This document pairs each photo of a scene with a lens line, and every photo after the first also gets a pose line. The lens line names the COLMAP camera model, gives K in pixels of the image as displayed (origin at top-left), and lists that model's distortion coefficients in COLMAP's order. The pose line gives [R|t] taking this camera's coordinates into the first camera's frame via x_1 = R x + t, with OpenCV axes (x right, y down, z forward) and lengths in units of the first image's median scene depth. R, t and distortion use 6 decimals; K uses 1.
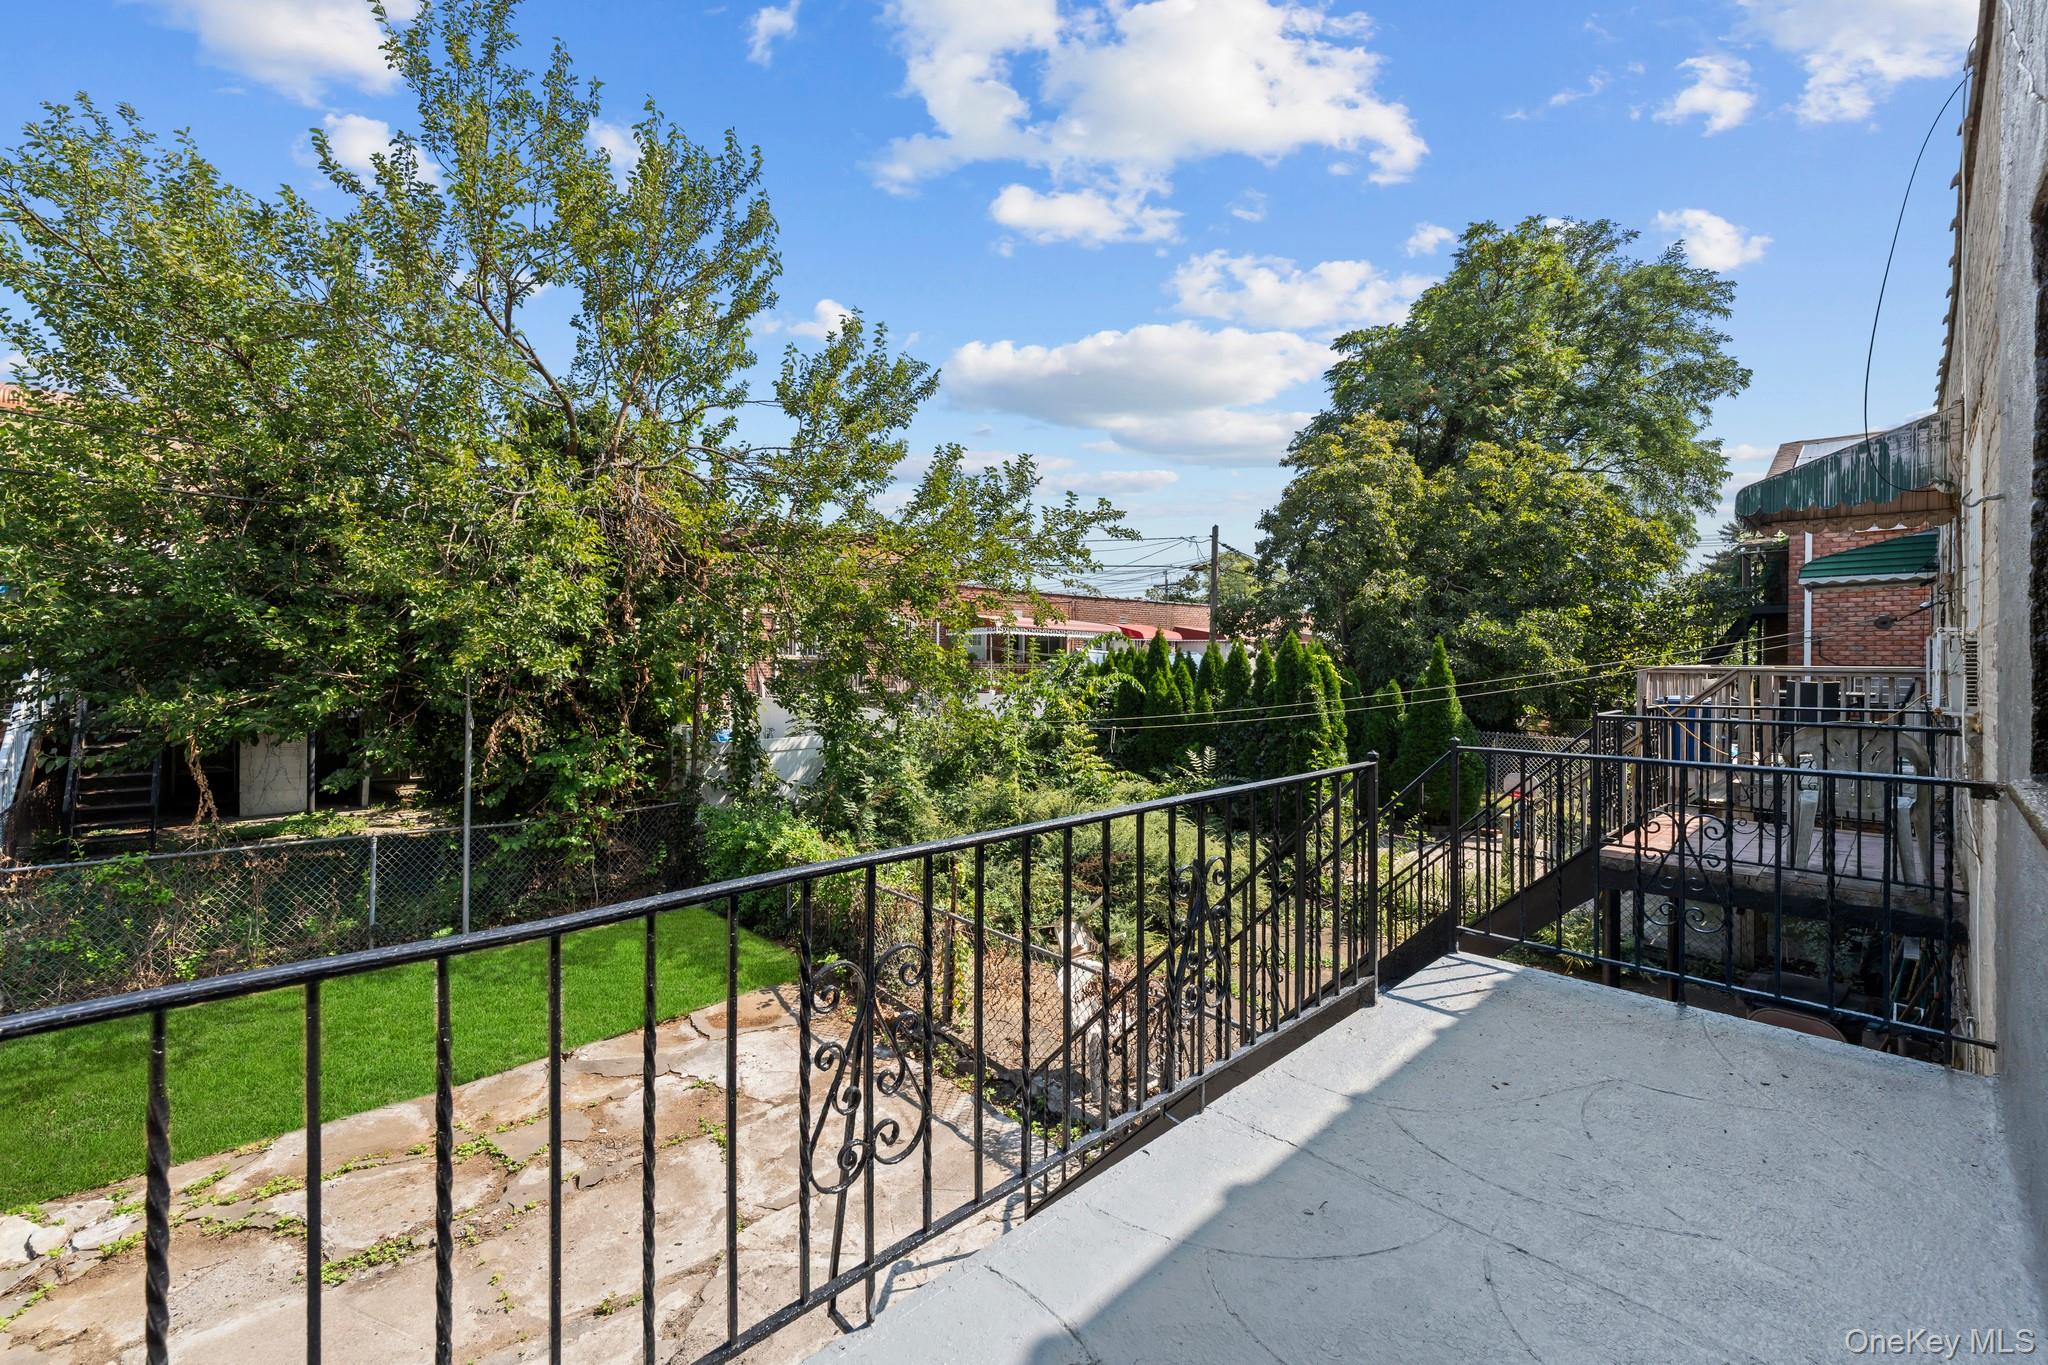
lens RADIAL K [[828.6, 0, 1032.5], [0, 828.6, 678.2], [0, 0, 1]] dist [0.002951, 0.000690]
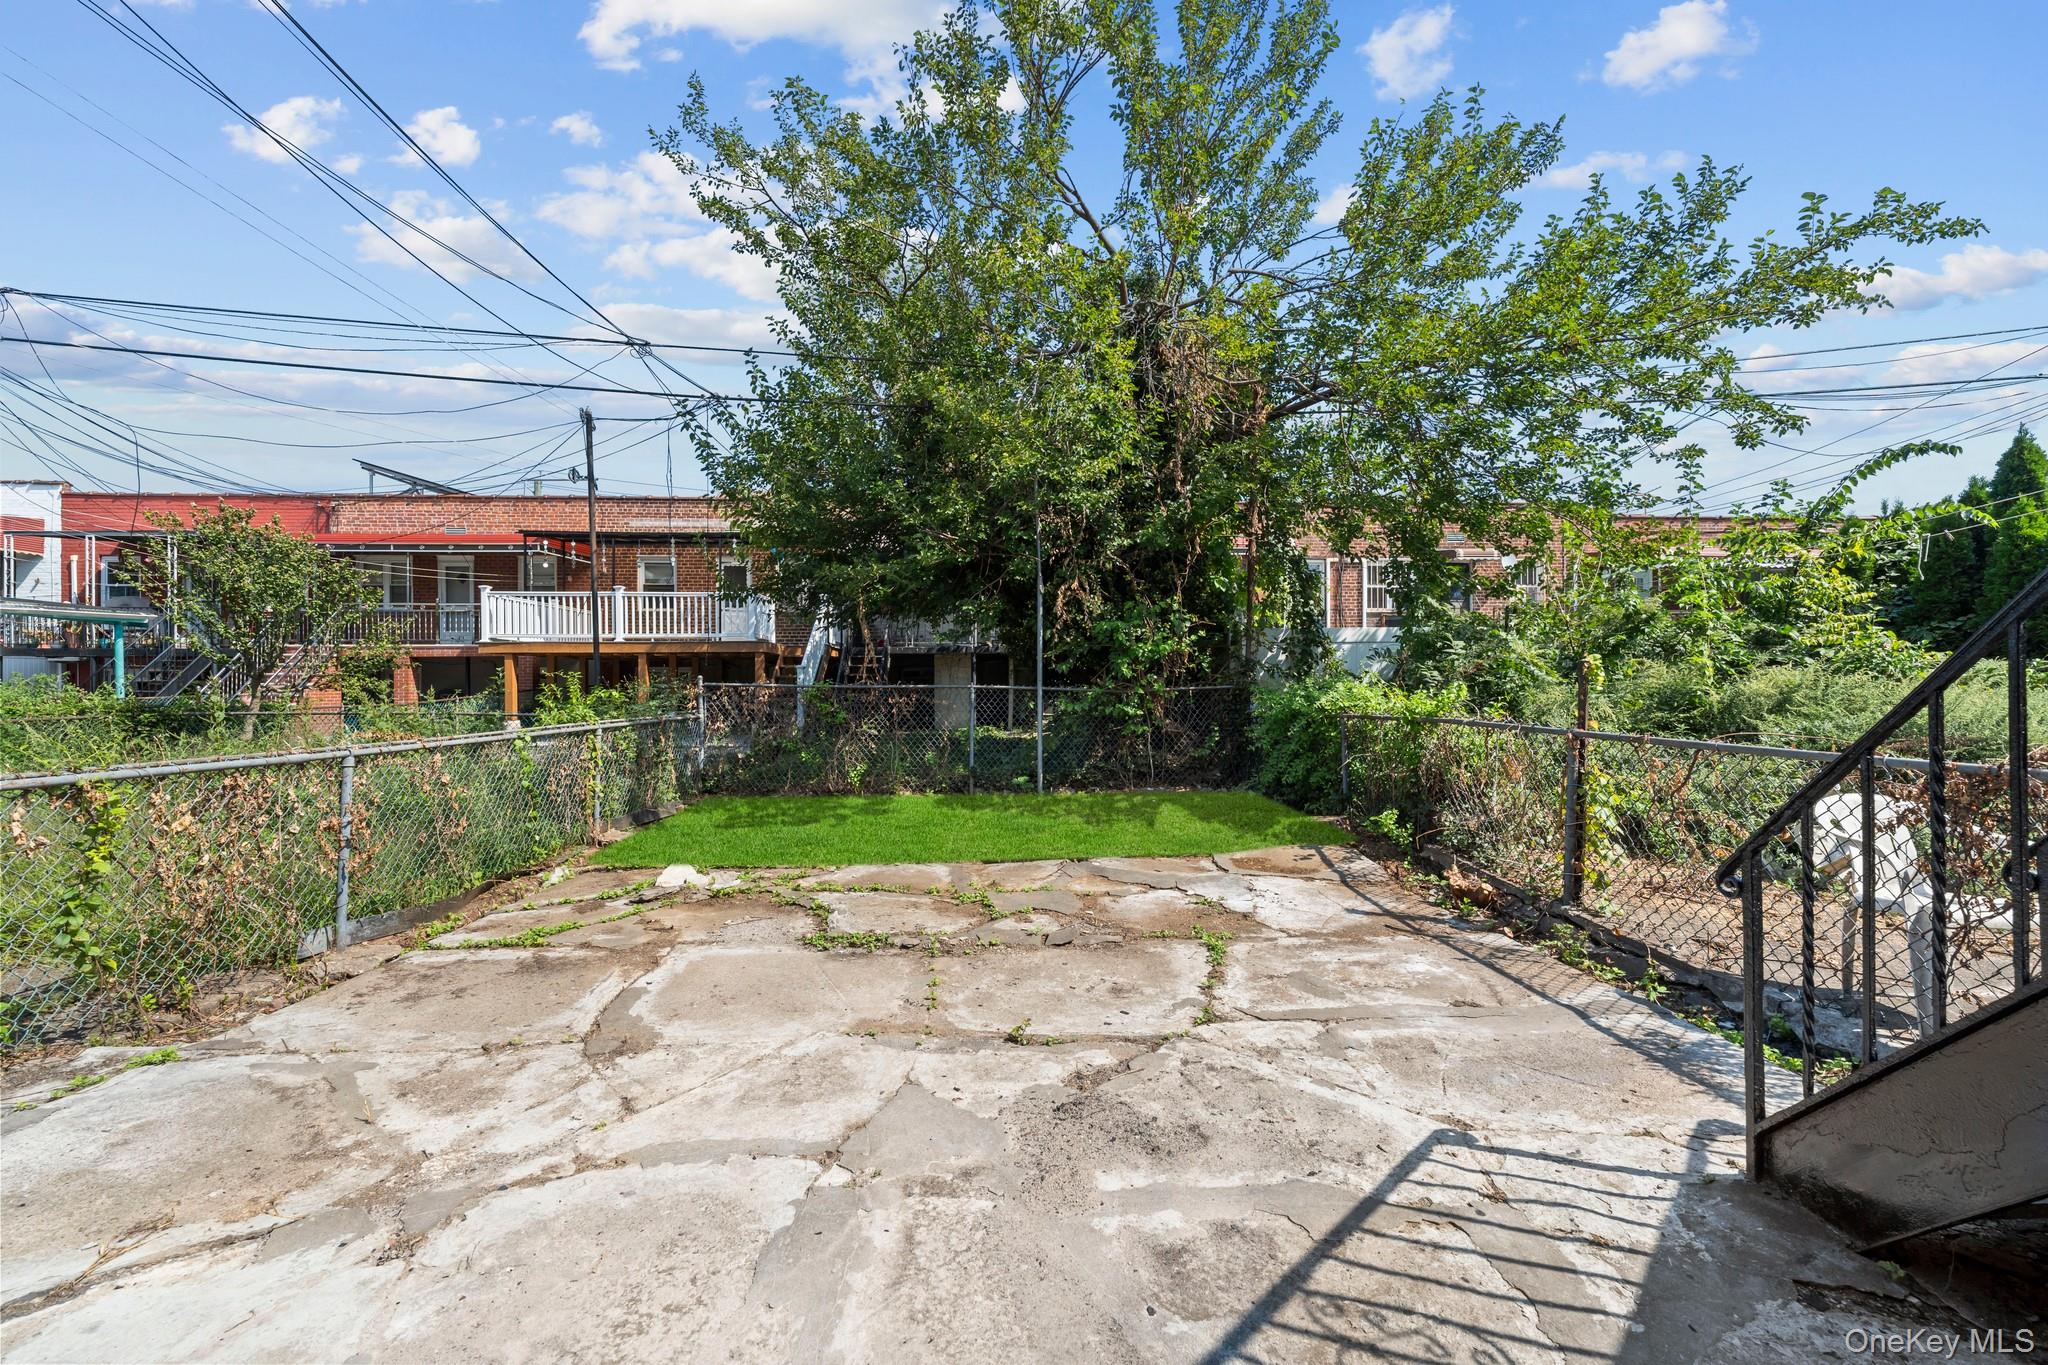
lens RADIAL K [[828.6, 0, 1031.3], [0, 828.6, 678.2], [0, 0, 1]] dist [0.002951, 0.000690]
pose [[0.765112, -0.013576, -0.643754, -0.005846], [0.002320, 0.999829, -0.018328, 0.171019], [0.643893, 0.012530, 0.765013, 0.163790]]
